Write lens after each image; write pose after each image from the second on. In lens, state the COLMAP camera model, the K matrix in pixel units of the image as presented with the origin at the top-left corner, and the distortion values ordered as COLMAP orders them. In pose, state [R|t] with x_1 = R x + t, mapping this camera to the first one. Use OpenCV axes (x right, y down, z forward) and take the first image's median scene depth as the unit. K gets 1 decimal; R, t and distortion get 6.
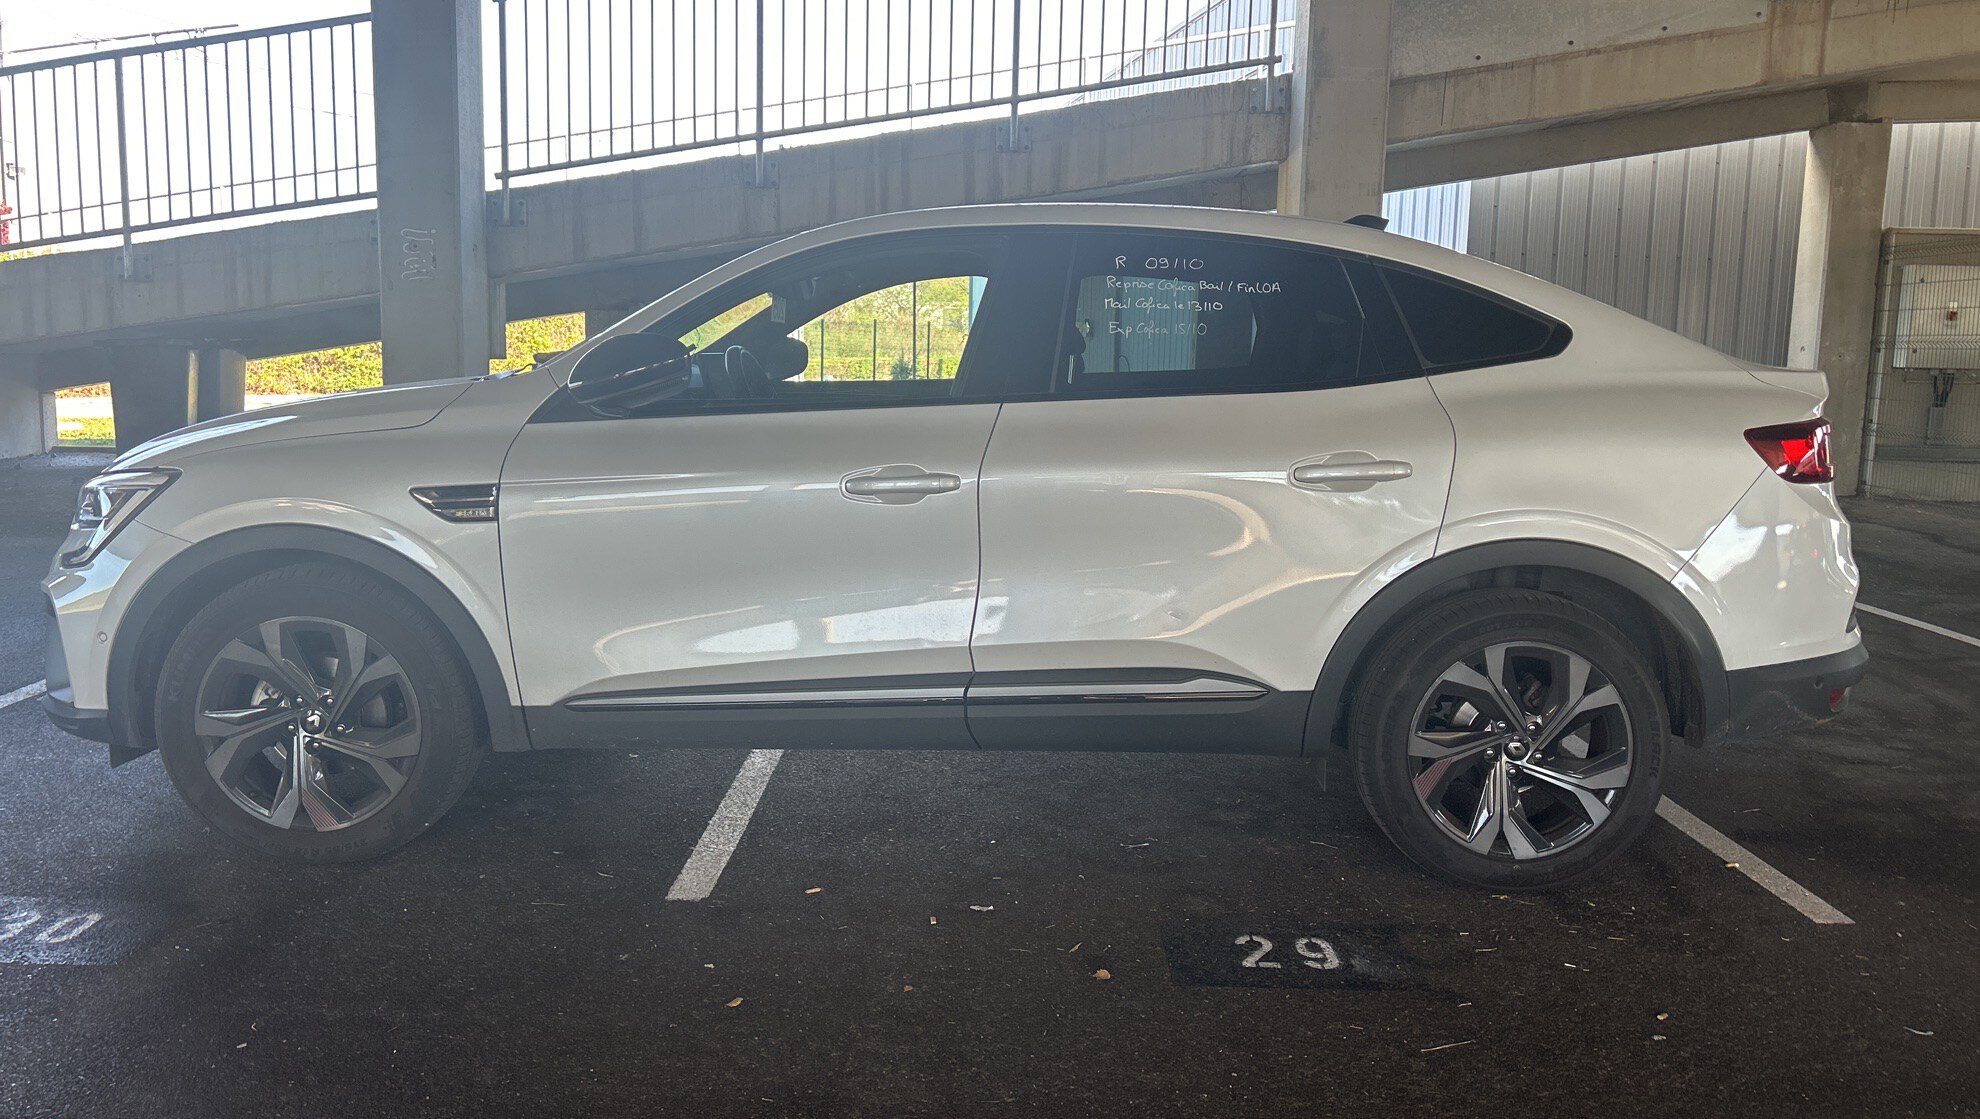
lens RADIAL K [[1506.6, 0, 990.0], [0, 1506.6, 559.5], [0, 0, 1]] dist [-0.002630, 0.002947]
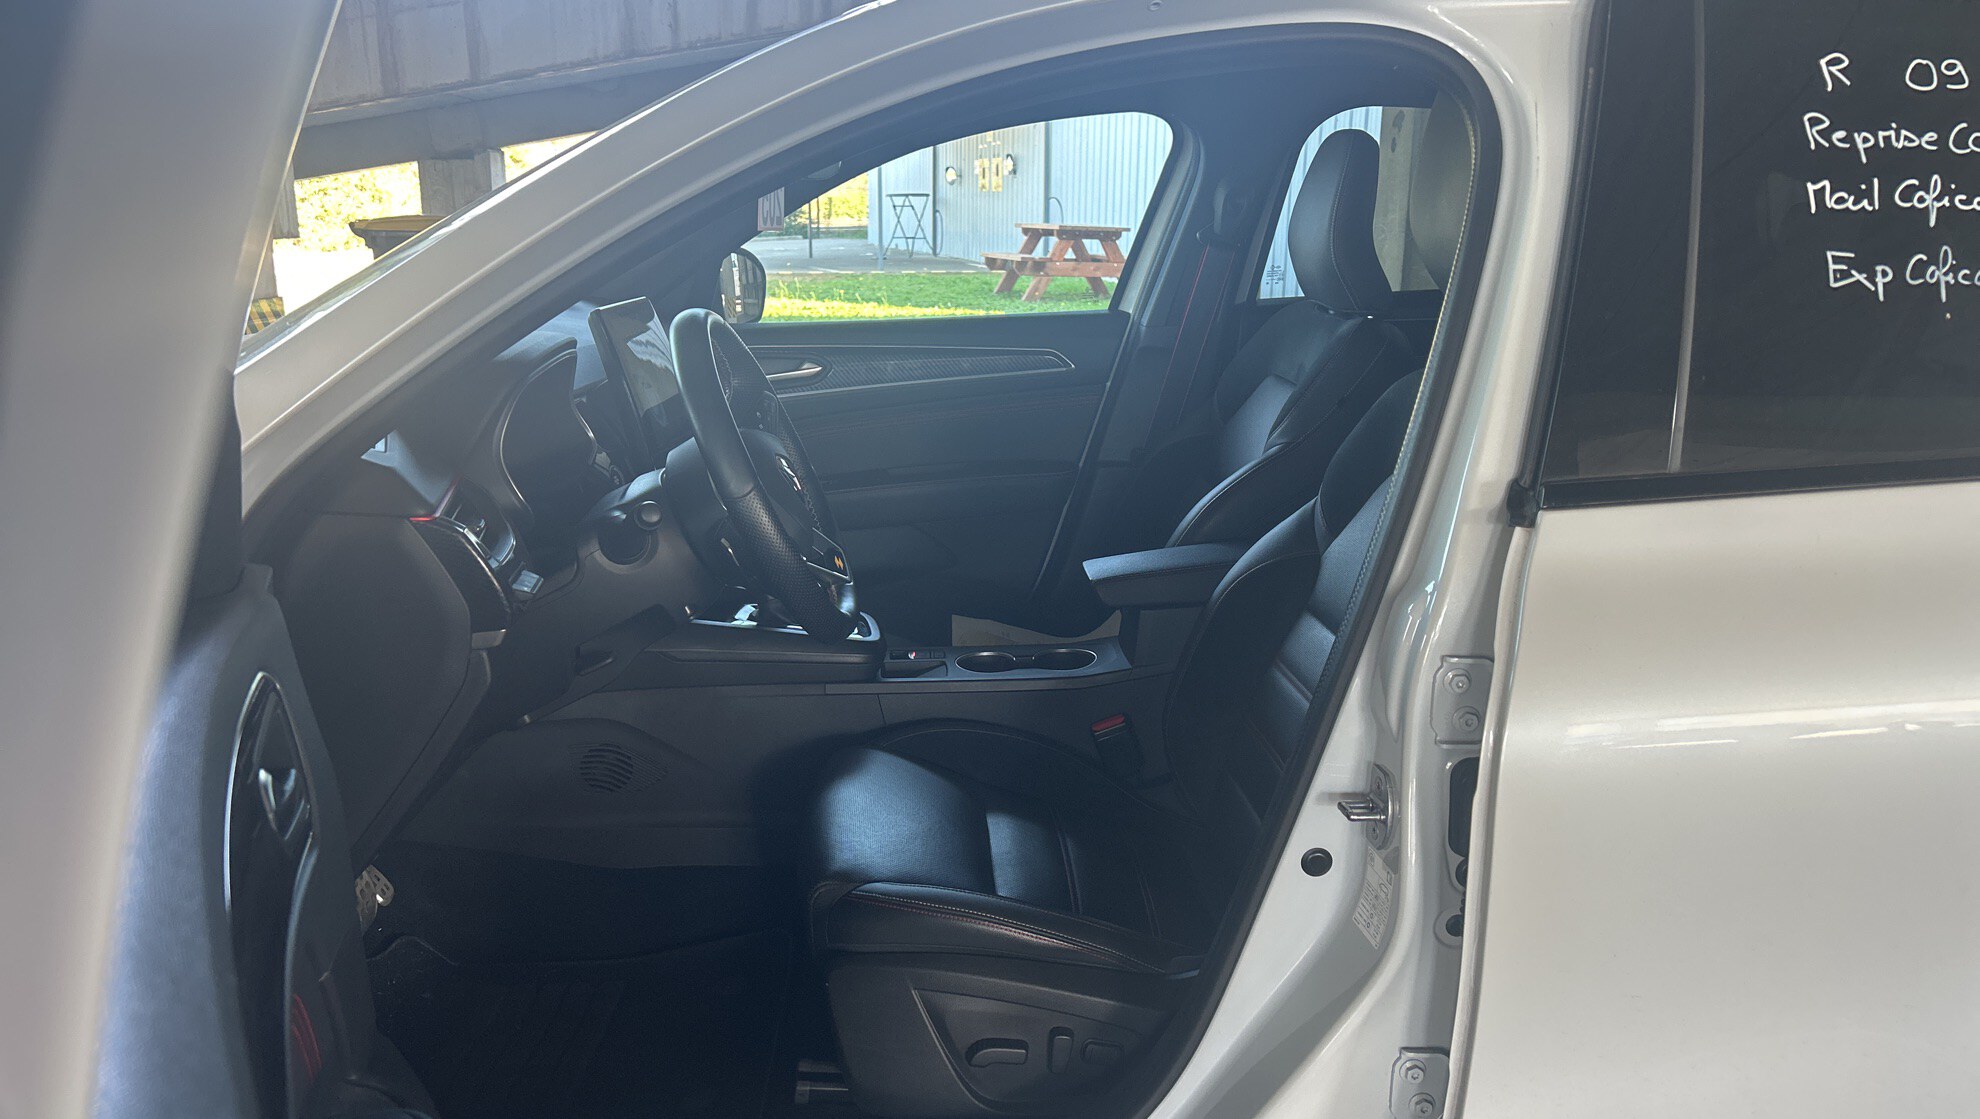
lens RADIAL K [[1474.8, 0, 999.7], [0, 1474.8, 564.0], [0, 0, 1]] dist [0.001707, -0.002537]
pose [[0.995965, -0.035913, 0.082244, -0.096033], [0.026252, 0.992940, 0.115679, -0.092188], [-0.085818, -0.113053, 0.989876, 0.476164]]
